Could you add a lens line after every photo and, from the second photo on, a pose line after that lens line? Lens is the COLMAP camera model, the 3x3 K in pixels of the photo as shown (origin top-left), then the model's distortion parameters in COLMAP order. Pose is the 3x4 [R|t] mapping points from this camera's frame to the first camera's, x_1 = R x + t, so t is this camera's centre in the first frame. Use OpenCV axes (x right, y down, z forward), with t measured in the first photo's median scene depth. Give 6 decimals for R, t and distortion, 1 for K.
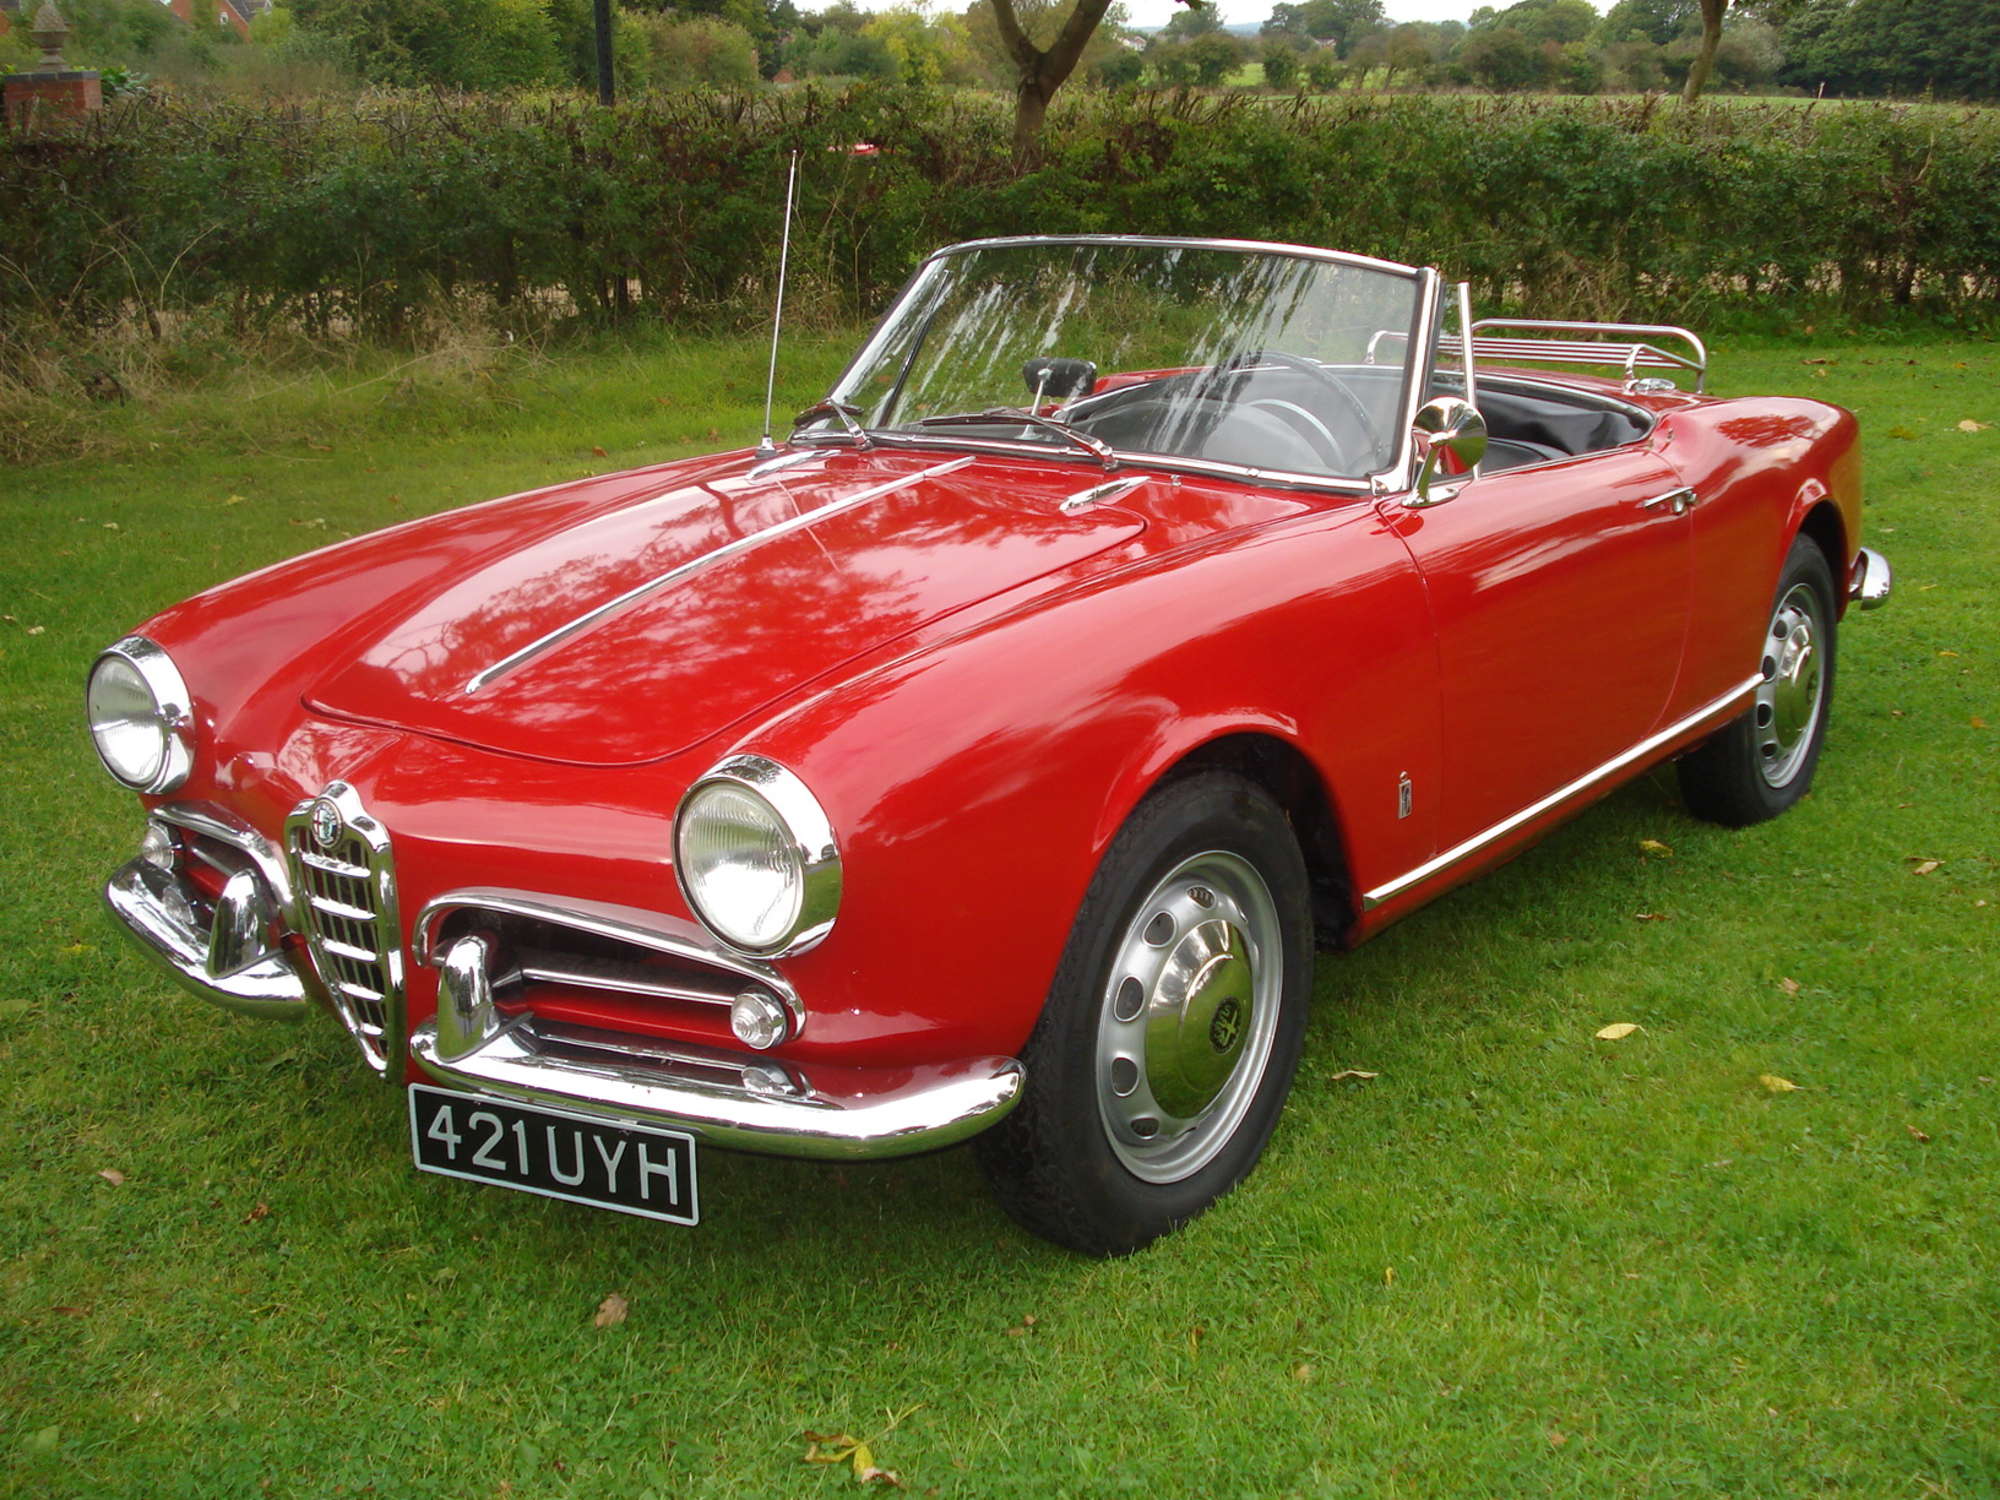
lens RADIAL K [[2292.8, 0, 1008.7], [0, 2292.8, 752.5], [0, 0, 1]] dist [-0.095871, -0.044387]
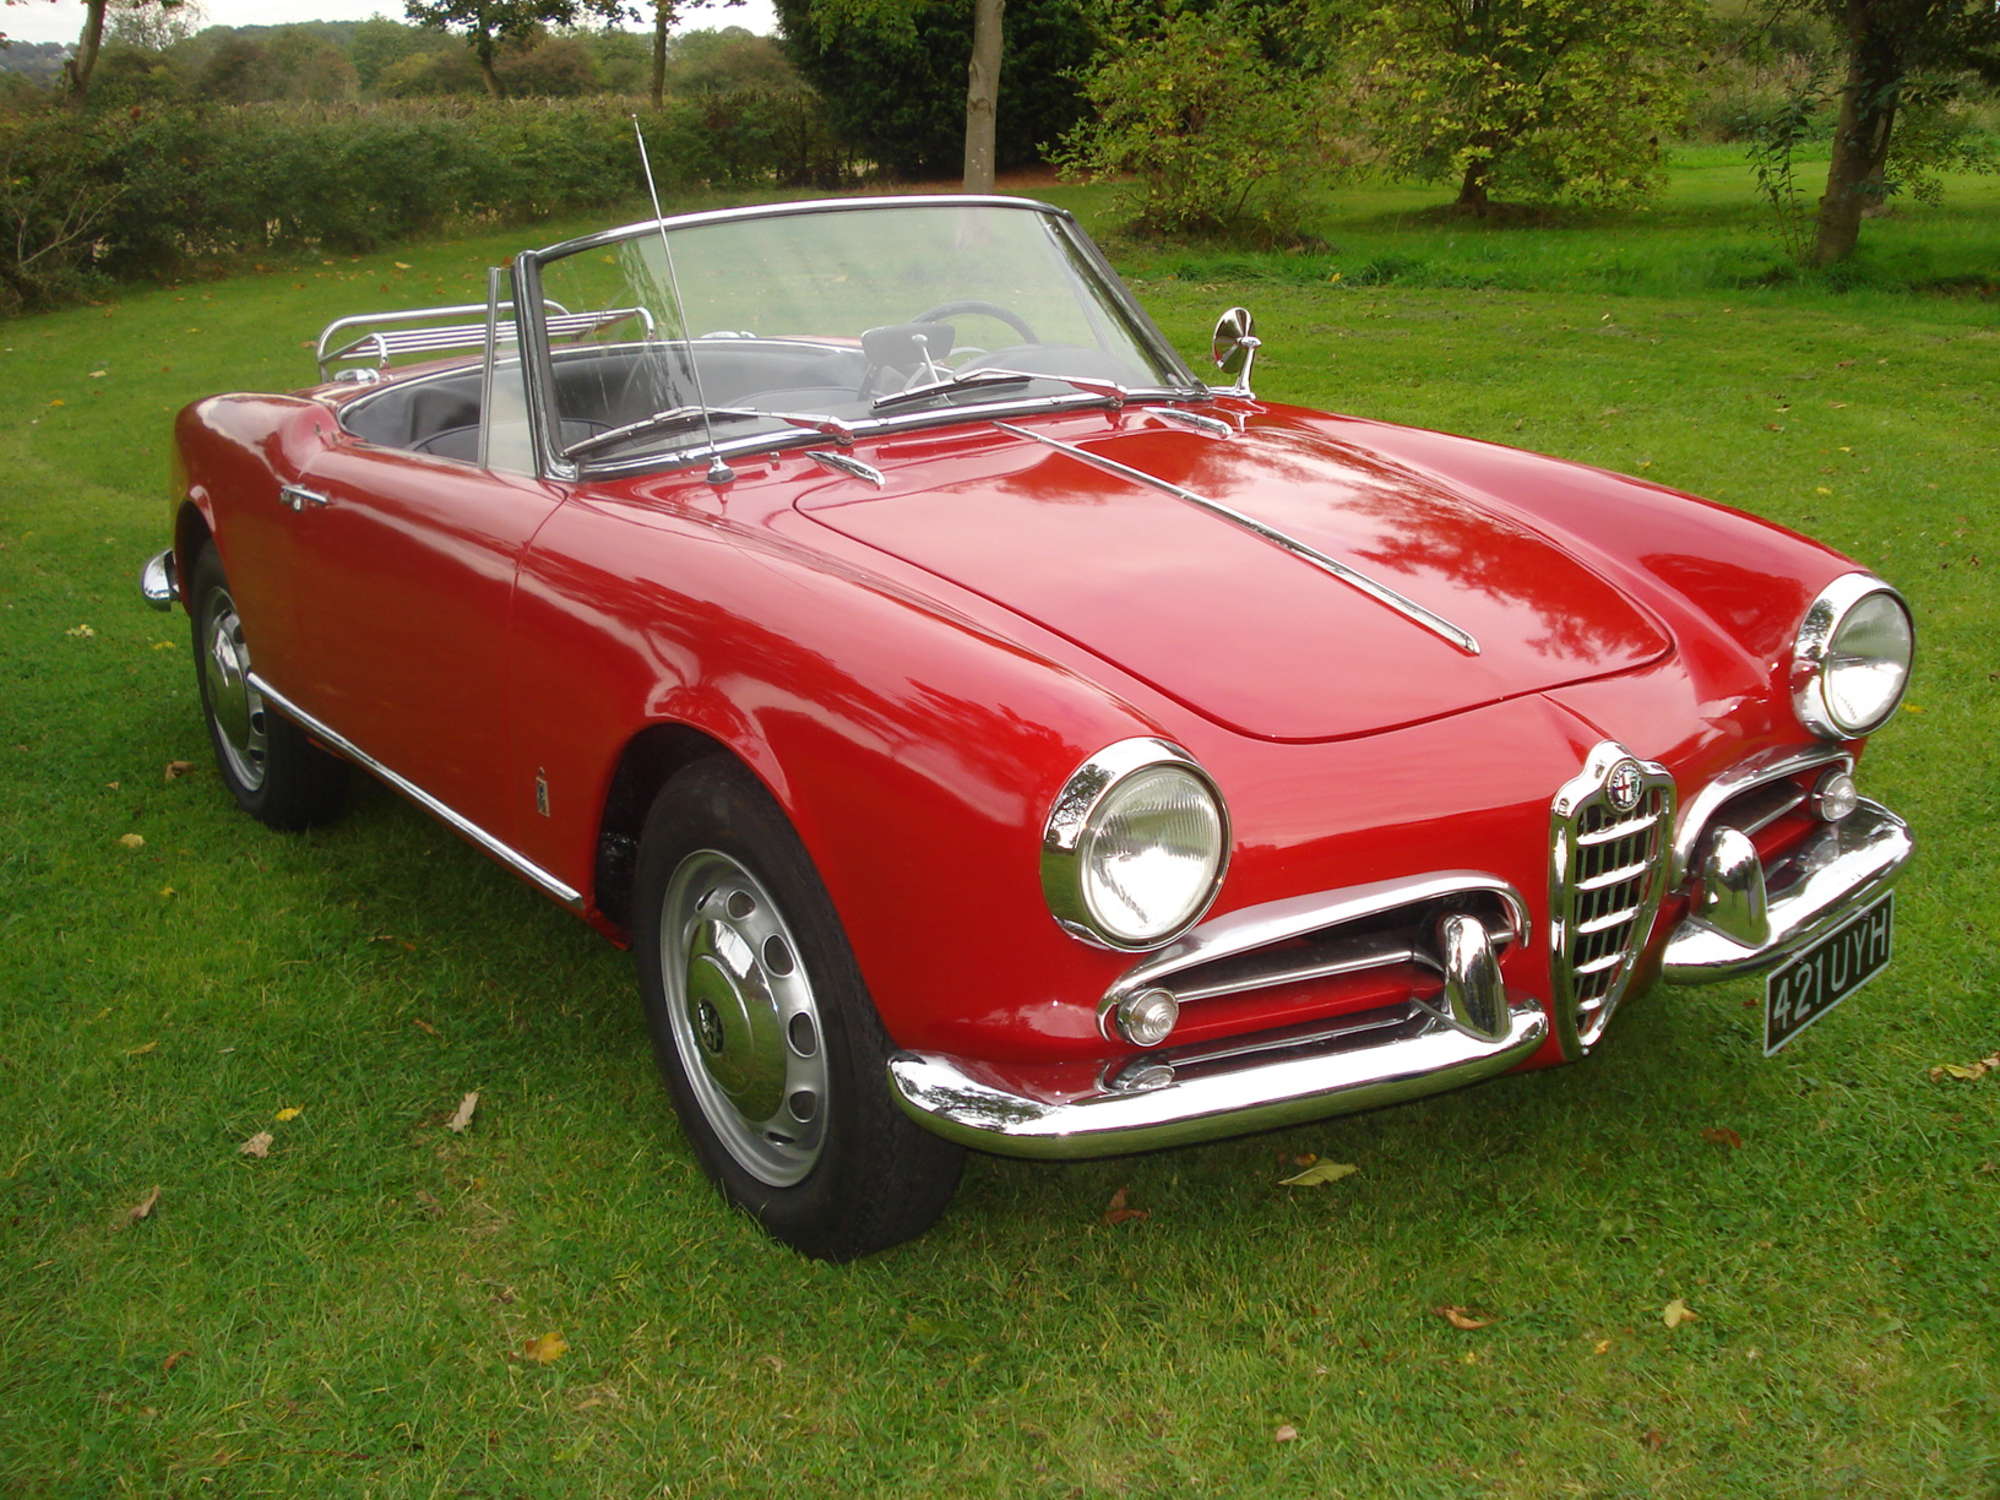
lens RADIAL K [[2292.8, 0, 1008.7], [0, 2292.8, 752.5], [0, 0, 1]] dist [-0.095871, -0.044387]
pose [[0.320594, -0.256911, 0.911711, -1.291909], [0.272718, 0.946794, 0.170898, -0.222412], [-0.907108, 0.193851, 0.373601, 0.909603]]
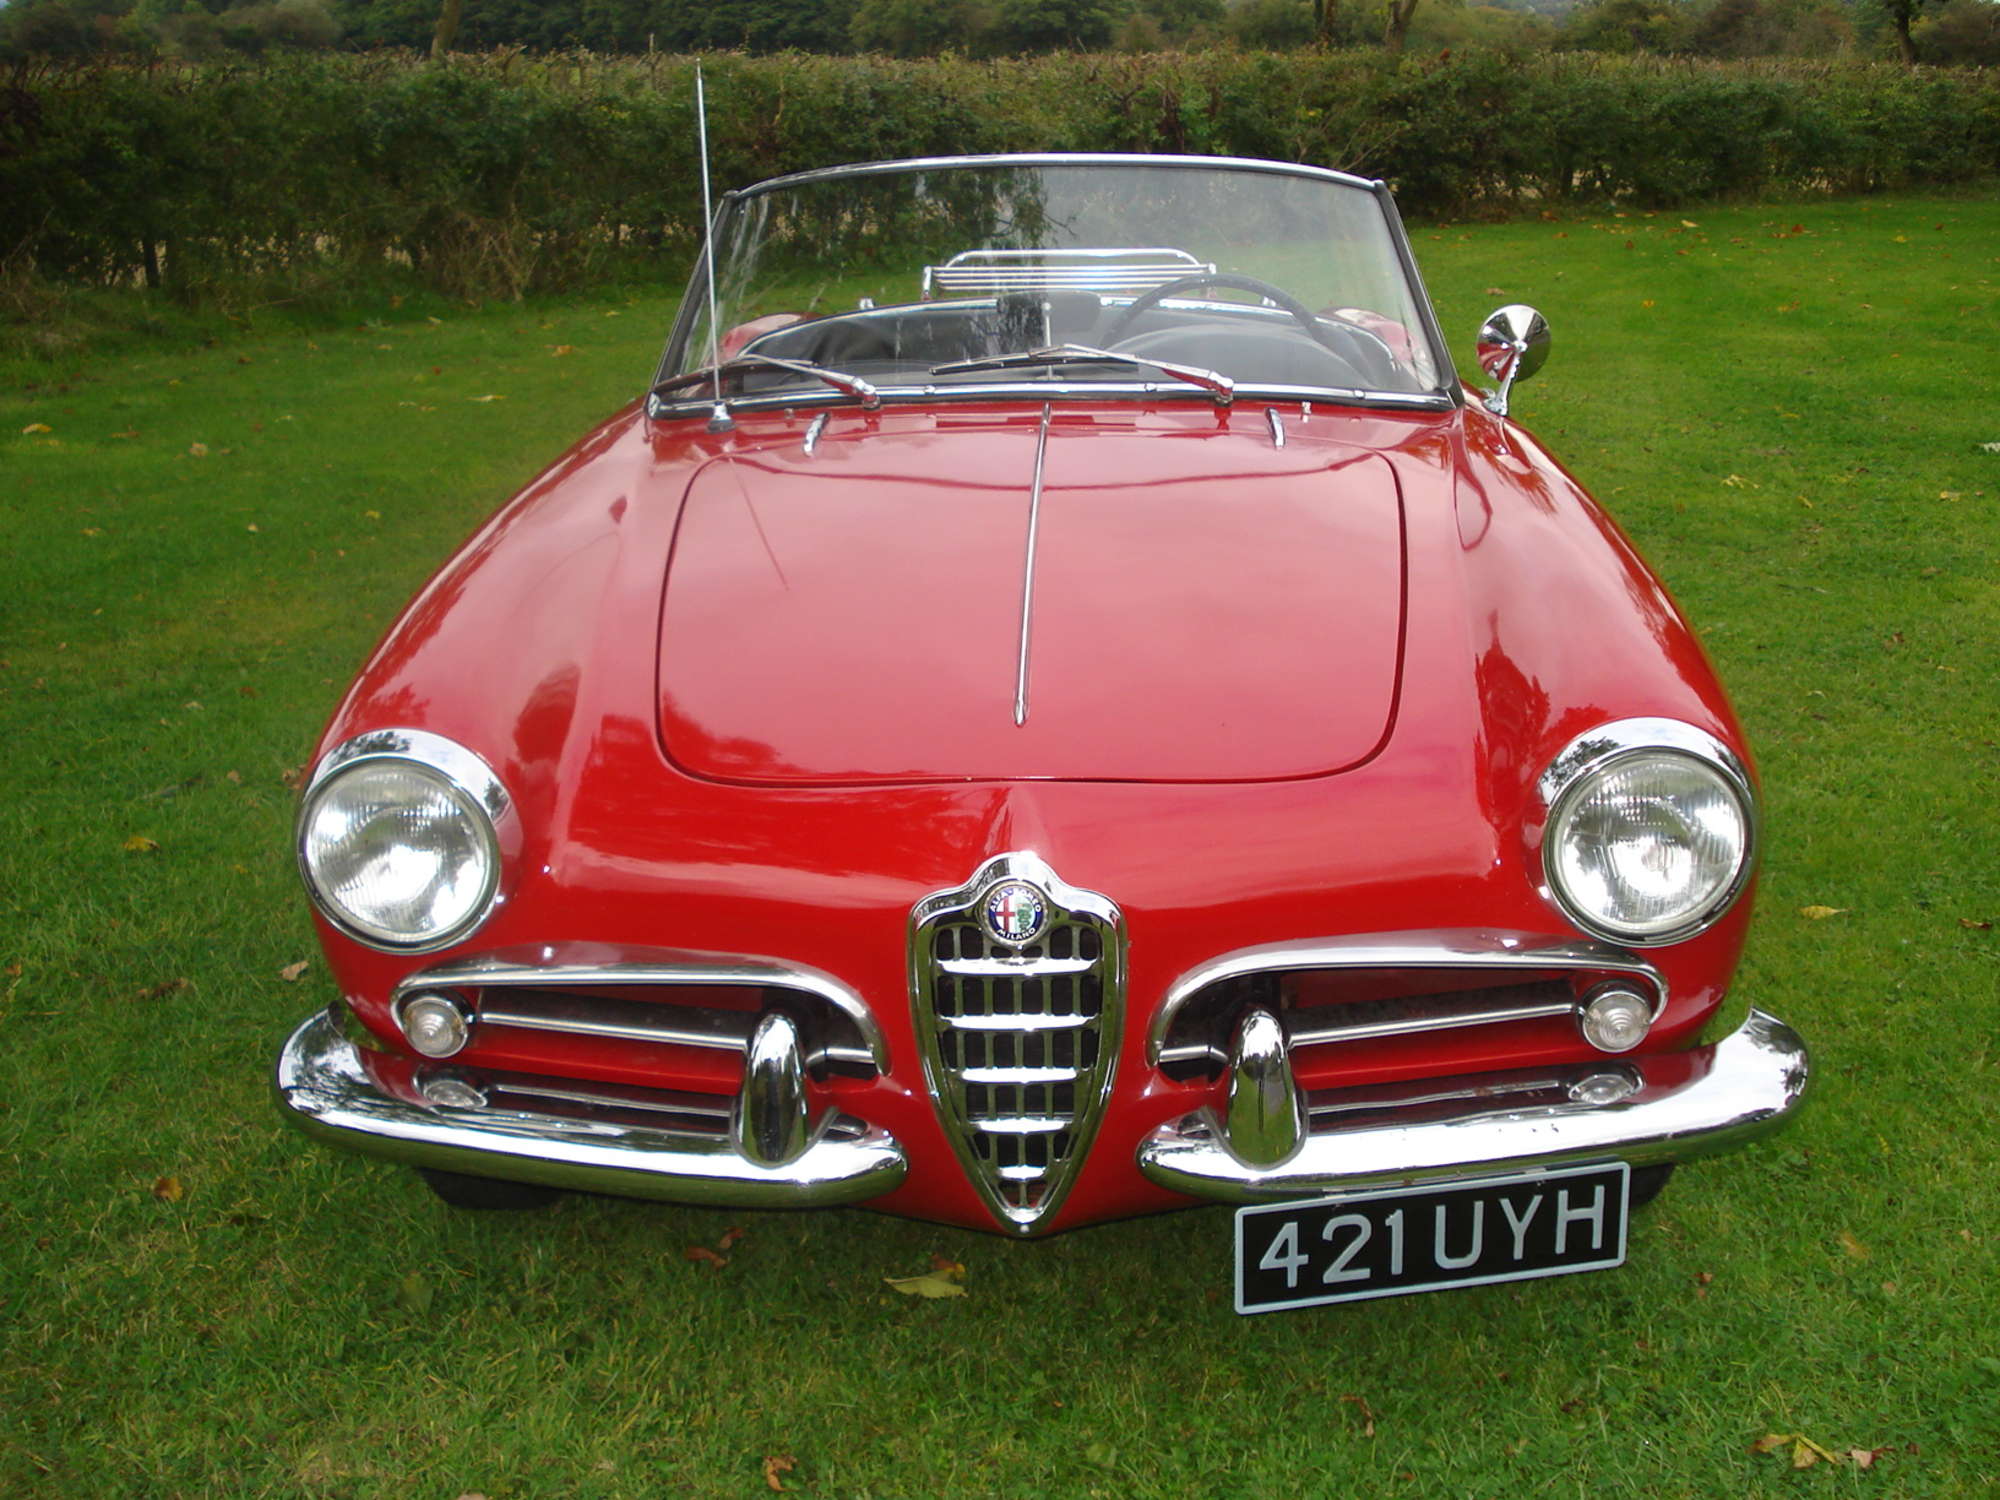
lens RADIAL K [[2292.8, 0, 1008.7], [0, 2292.8, 752.5], [0, 0, 1]] dist [-0.095871, -0.044387]
pose [[0.817590, -0.156951, 0.553997, -0.741000], [0.150274, 0.986951, 0.057834, -0.067713], [-0.555845, 0.035967, 0.830507, 0.384225]]
